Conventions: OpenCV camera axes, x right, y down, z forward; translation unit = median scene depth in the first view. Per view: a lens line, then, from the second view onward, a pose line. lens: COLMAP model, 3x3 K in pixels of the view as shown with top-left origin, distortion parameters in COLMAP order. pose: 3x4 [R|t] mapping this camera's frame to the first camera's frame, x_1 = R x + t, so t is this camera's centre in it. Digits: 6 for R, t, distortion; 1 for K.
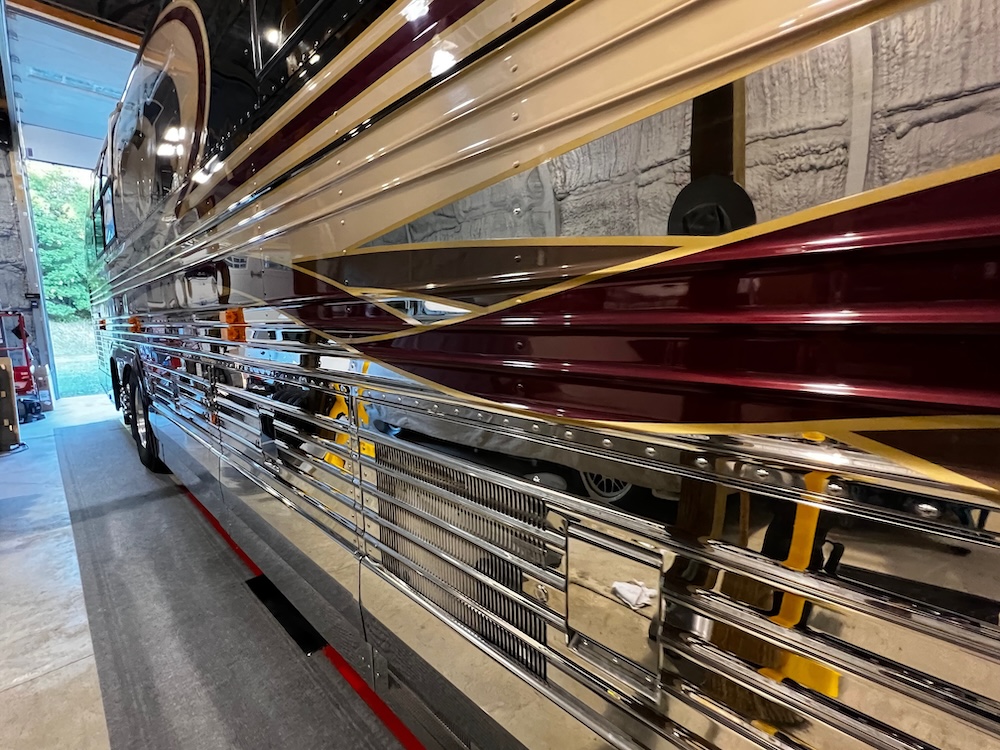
lens RADIAL K [[440.0, 0, 500.9], [0, 440.0, 374.2], [0, 0, 1]] dist [-0.000744, 0.000406]
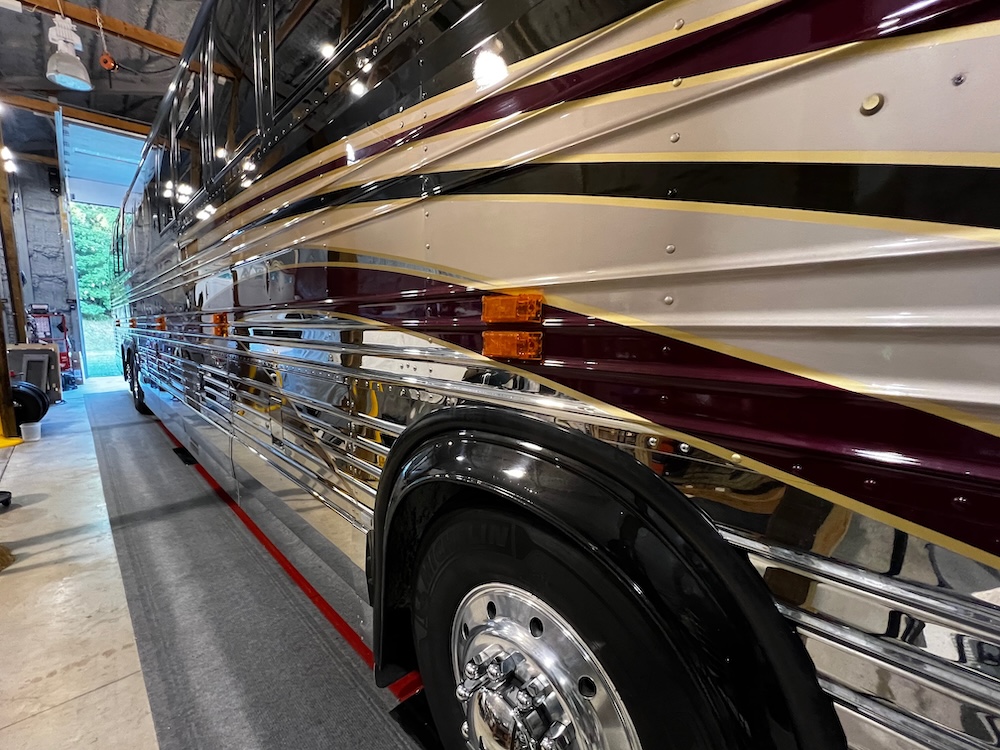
lens RADIAL K [[440.0, 0, 501.8], [0, 440.0, 372.1], [0, 0, 1]] dist [-0.000744, 0.000406]
pose [[0.999242, 0.018359, -0.034341, 0.326239], [-0.018839, 0.999729, -0.013695, 0.035517], [0.034080, 0.014332, 0.999316, -0.321177]]
